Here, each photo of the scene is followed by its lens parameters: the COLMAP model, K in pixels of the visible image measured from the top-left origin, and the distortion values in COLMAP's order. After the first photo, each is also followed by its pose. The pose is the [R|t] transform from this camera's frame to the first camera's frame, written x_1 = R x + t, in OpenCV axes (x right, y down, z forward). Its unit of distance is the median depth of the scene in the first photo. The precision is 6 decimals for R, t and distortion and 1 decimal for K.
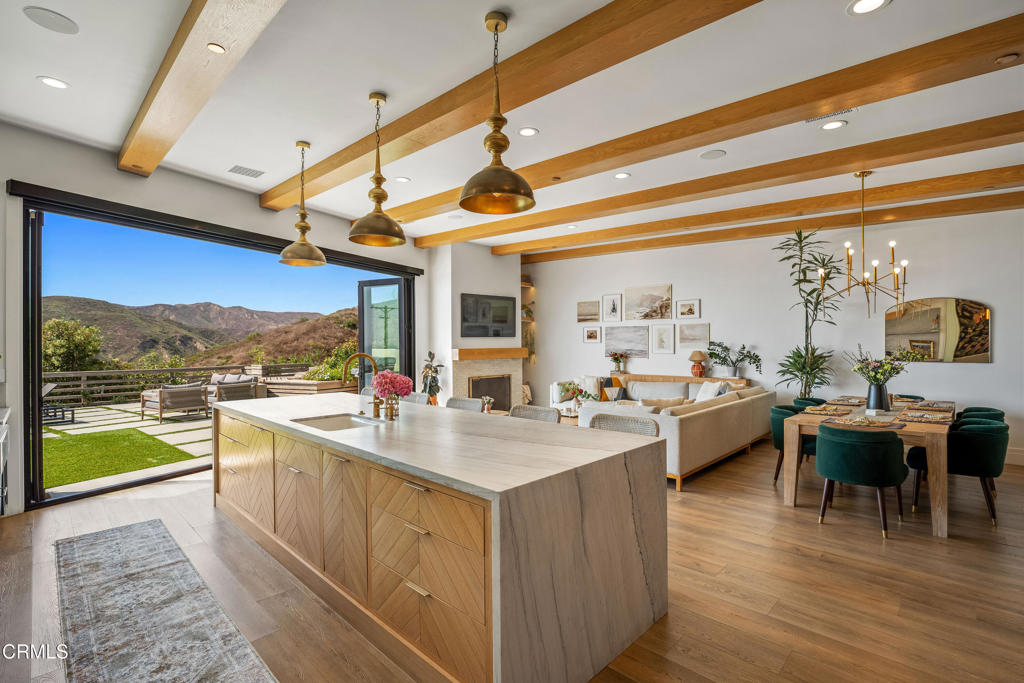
lens RADIAL K [[465.8, 0, 512.9], [0, 465.8, 344.0], [0, 0, 1]] dist [-0.014031, 0.000241]
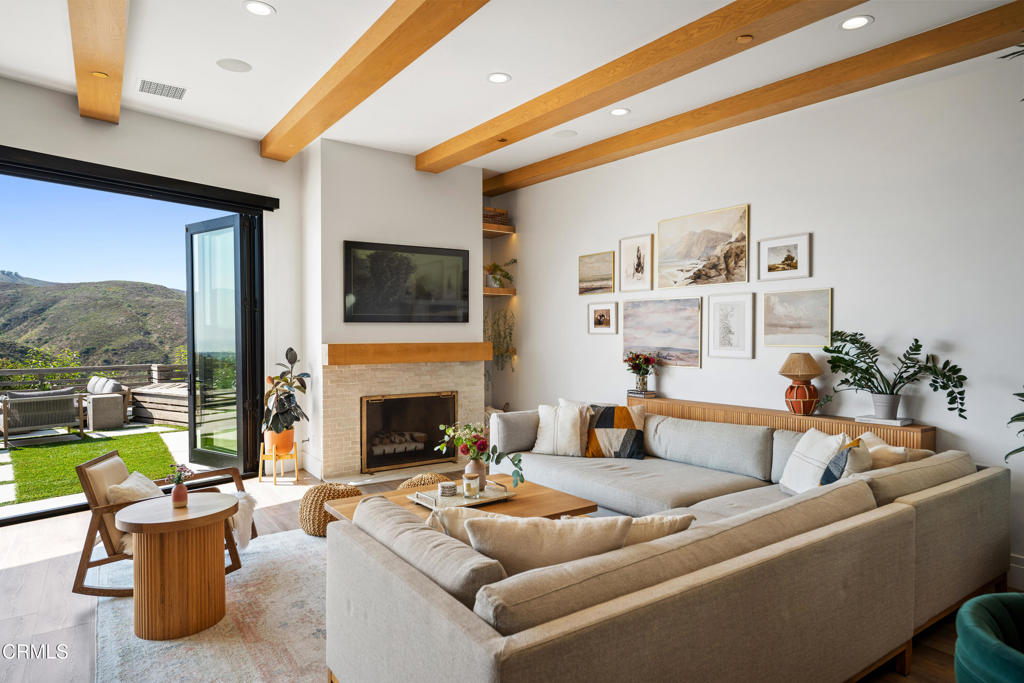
lens RADIAL K [[596.4, 0, 509.6], [0, 596.4, 340.3], [0, 0, 1]] dist [-0.000531, -0.000022]
pose [[0.980087, 0.006298, -0.198468, 0.230883], [-0.004952, 0.999961, 0.007276, 0.000300], [0.198506, -0.006148, 0.980080, 0.388384]]
